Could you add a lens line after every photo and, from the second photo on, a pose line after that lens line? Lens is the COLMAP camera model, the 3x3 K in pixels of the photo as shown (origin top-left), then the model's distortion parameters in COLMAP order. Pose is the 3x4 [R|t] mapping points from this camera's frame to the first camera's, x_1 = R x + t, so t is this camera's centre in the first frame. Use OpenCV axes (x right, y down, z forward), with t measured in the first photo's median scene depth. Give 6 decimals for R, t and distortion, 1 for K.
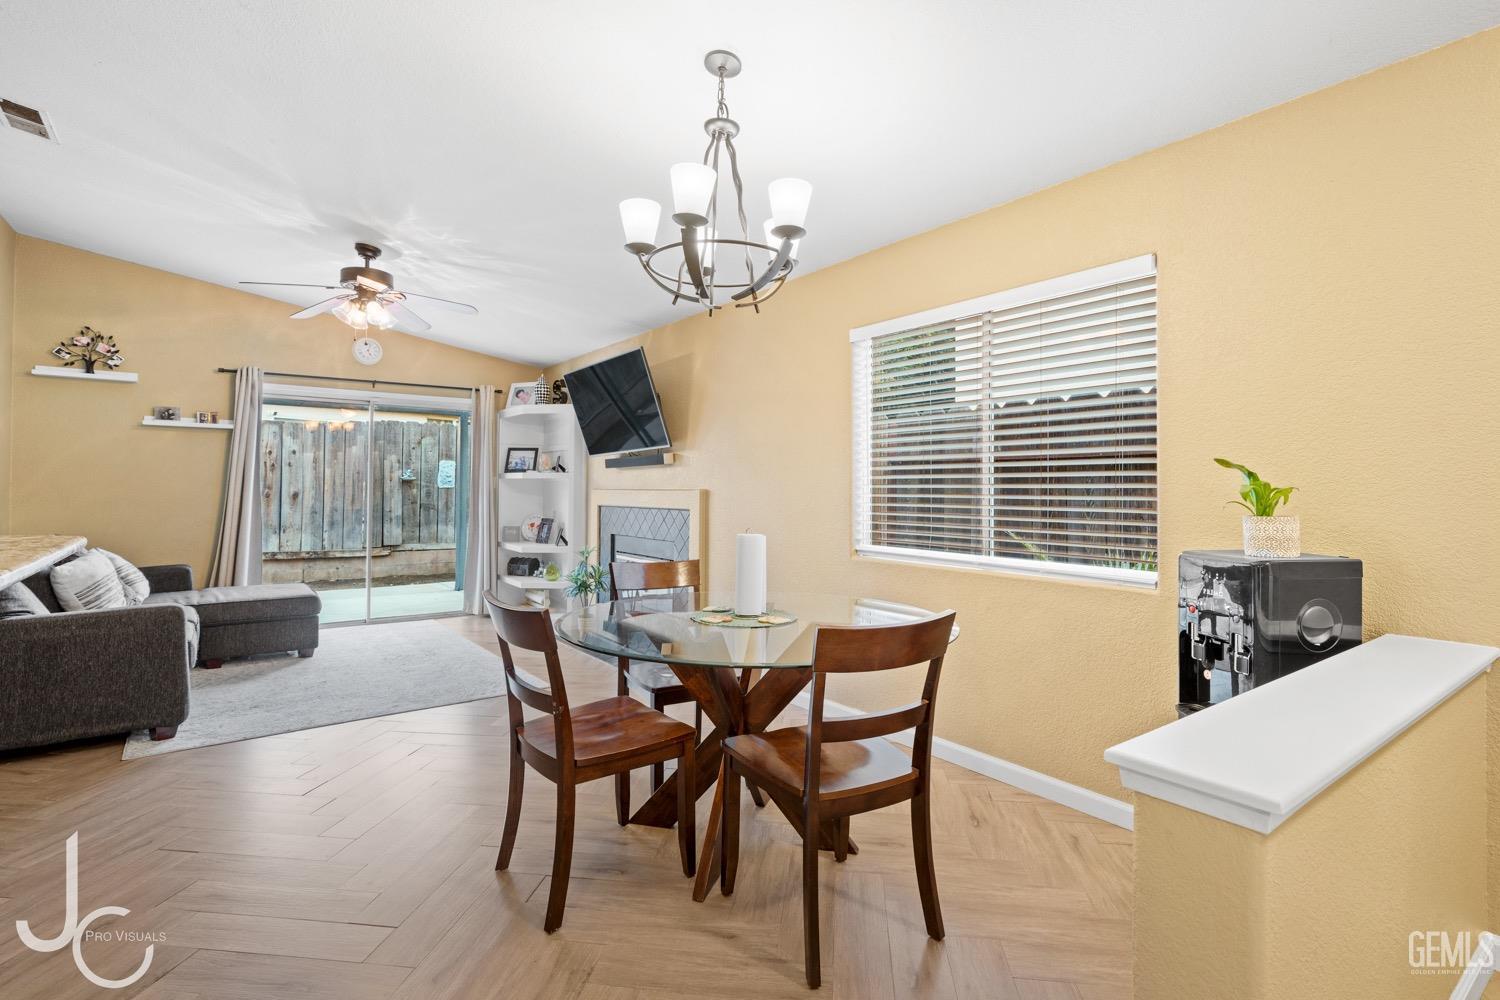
lens RADIAL K [[709.3, 0, 752.7], [0, 709.3, 483.5], [0, 0, 1]] dist [0.000850, 0.000833]
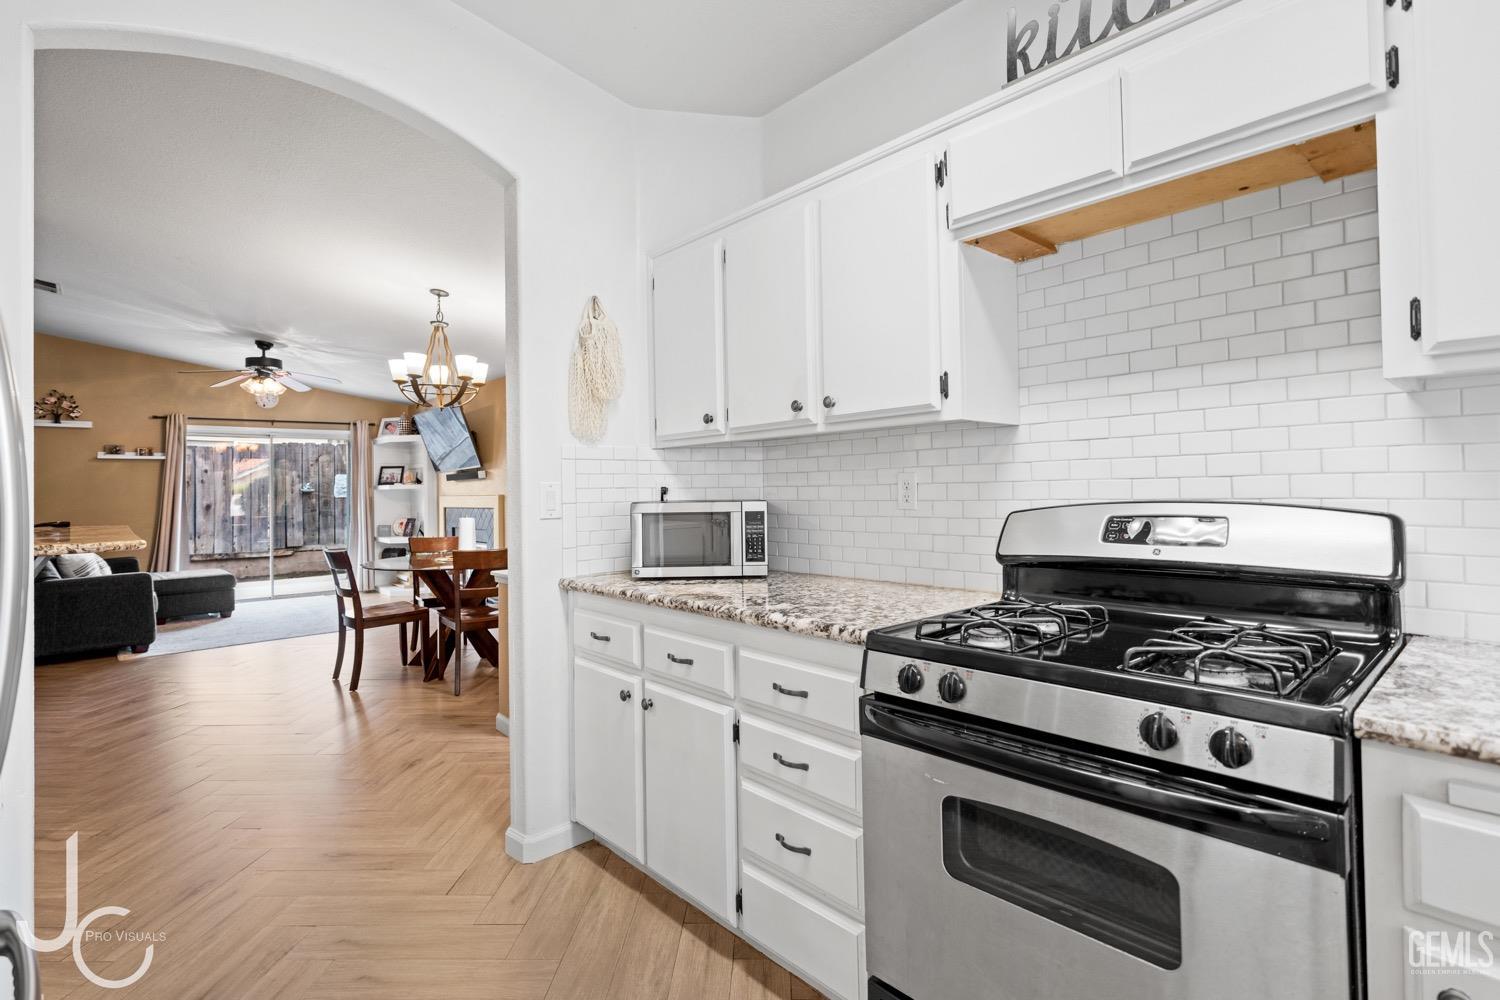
lens RADIAL K [[709.3, 0, 752.7], [0, 709.3, 483.5], [0, 0, 1]] dist [0.000850, 0.000833]
pose [[0.995301, -0.024238, 0.093749, 0.256240], [0.024264, 0.999705, 0.000859, -0.002892], [-0.093742, 0.001419, 0.995596, -0.448216]]
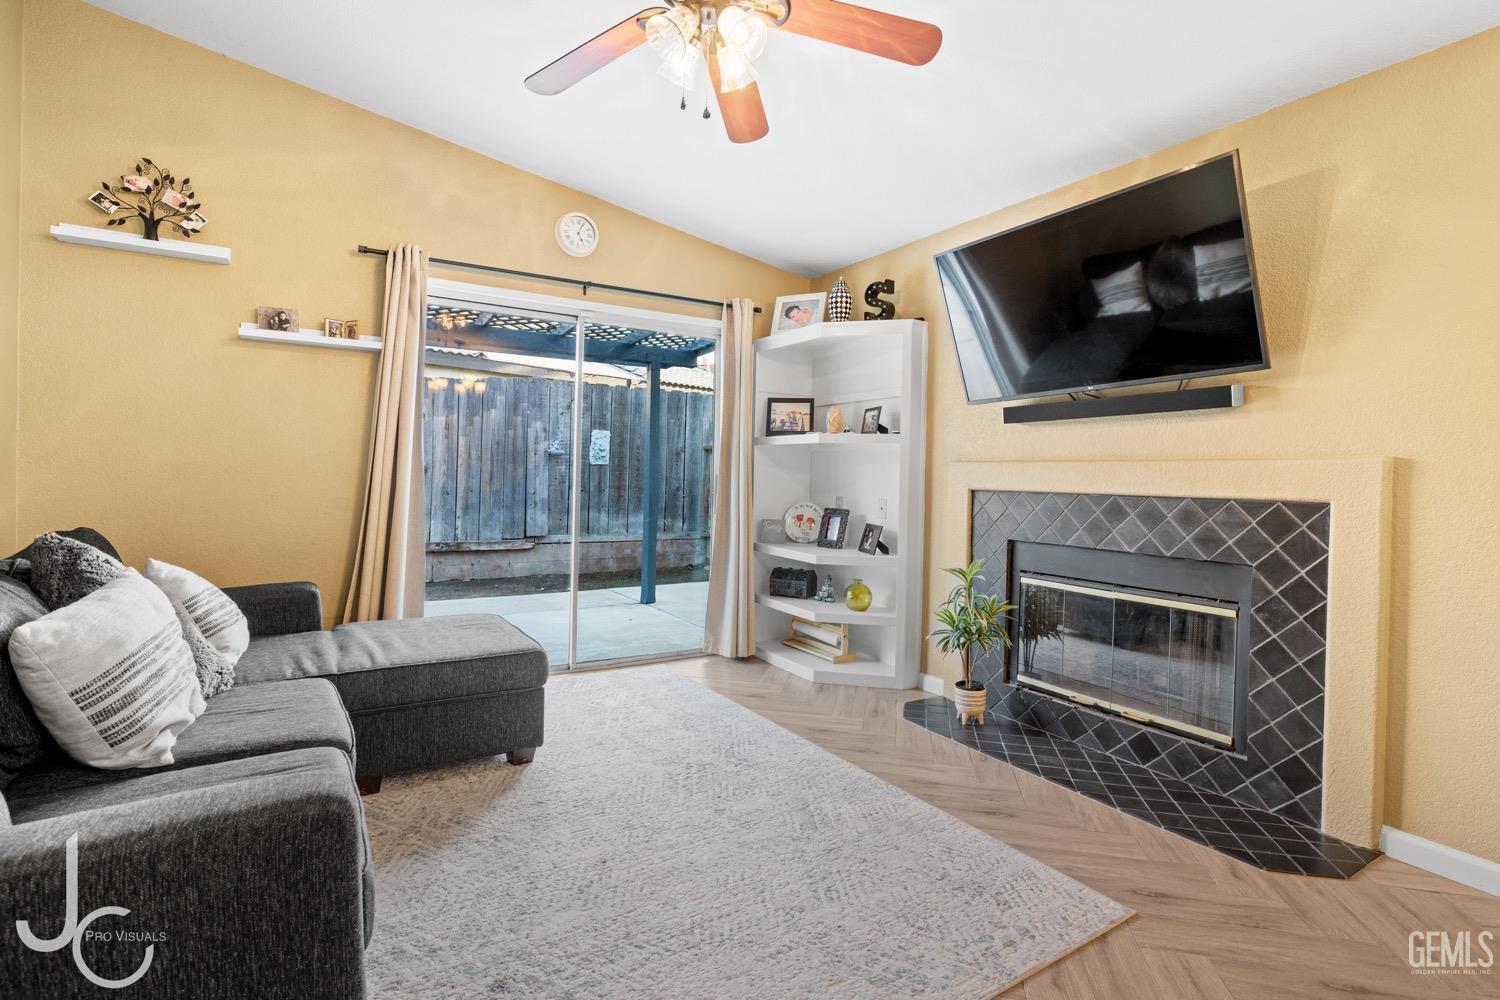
lens RADIAL K [[709.3, 0, 752.7], [0, 709.3, 483.5], [0, 0, 1]] dist [0.000850, 0.000833]
pose [[0.996113, 0.016001, -0.086620, -0.340907], [-0.014440, 0.999722, 0.018621, 0.017541], [0.086894, -0.017298, 0.996067, 0.400825]]
